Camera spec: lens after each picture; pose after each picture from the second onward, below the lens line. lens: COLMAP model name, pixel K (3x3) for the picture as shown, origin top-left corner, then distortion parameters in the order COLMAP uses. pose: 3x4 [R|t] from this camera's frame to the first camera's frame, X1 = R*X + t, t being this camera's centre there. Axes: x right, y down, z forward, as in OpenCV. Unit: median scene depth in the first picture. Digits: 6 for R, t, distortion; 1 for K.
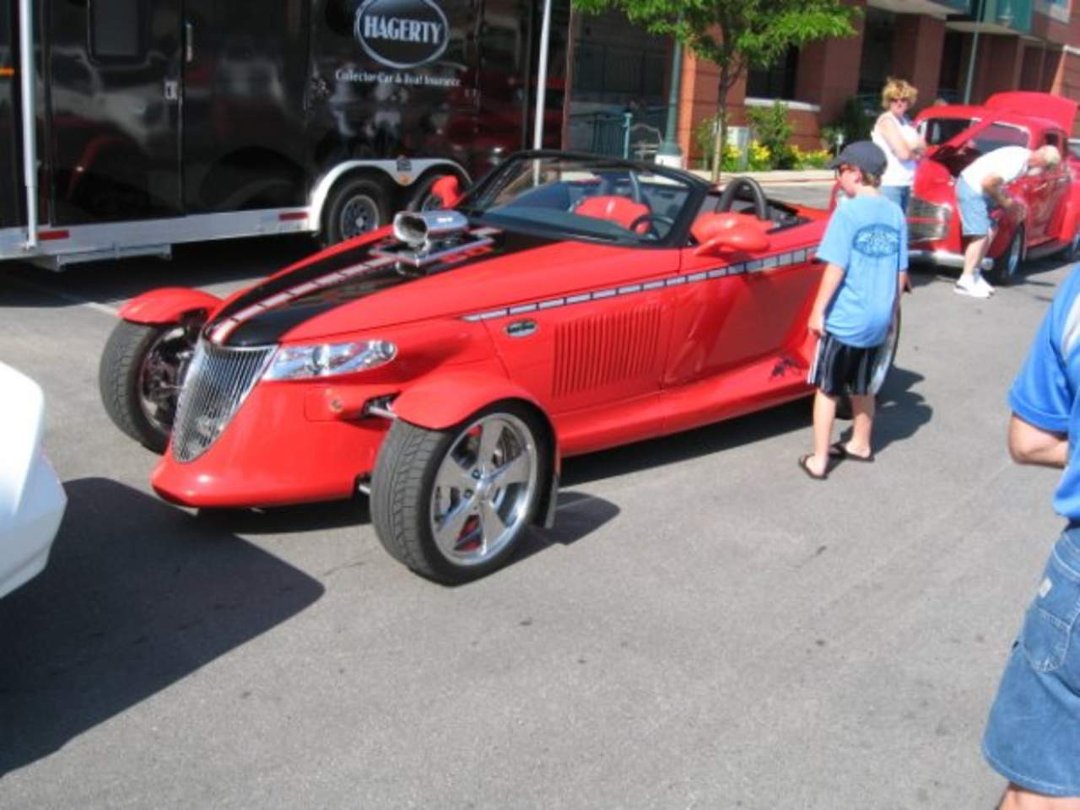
lens RADIAL K [[1149.4, 0, 539.5], [0, 1149.4, 404.3], [0, 0, 1]] dist [-0.103961, 0.000000]
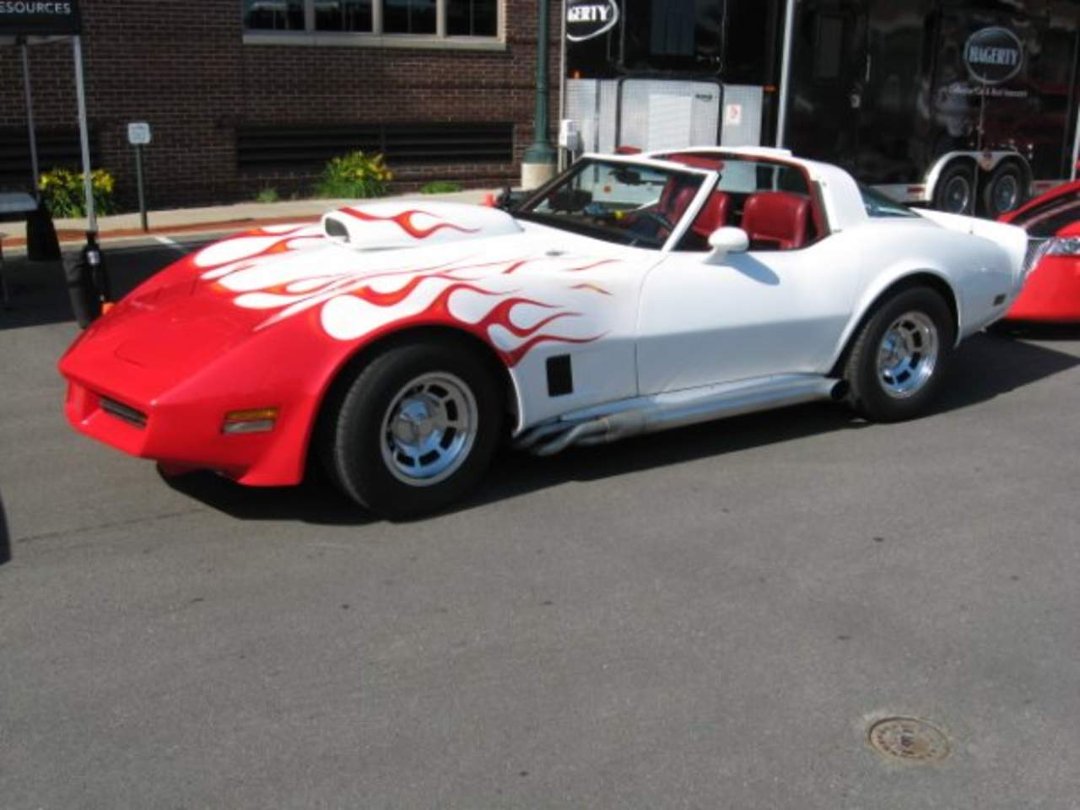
lens RADIAL K [[1149.4, 0, 540.6], [0, 1149.4, 407.3], [0, 0, 1]] dist [-0.103961, 0.000000]
pose [[0.943334, 0.054993, -0.327258, -0.170878], [-0.055701, 0.998421, 0.007214, 0.111915], [0.327138, 0.011424, 0.944908, -0.440948]]
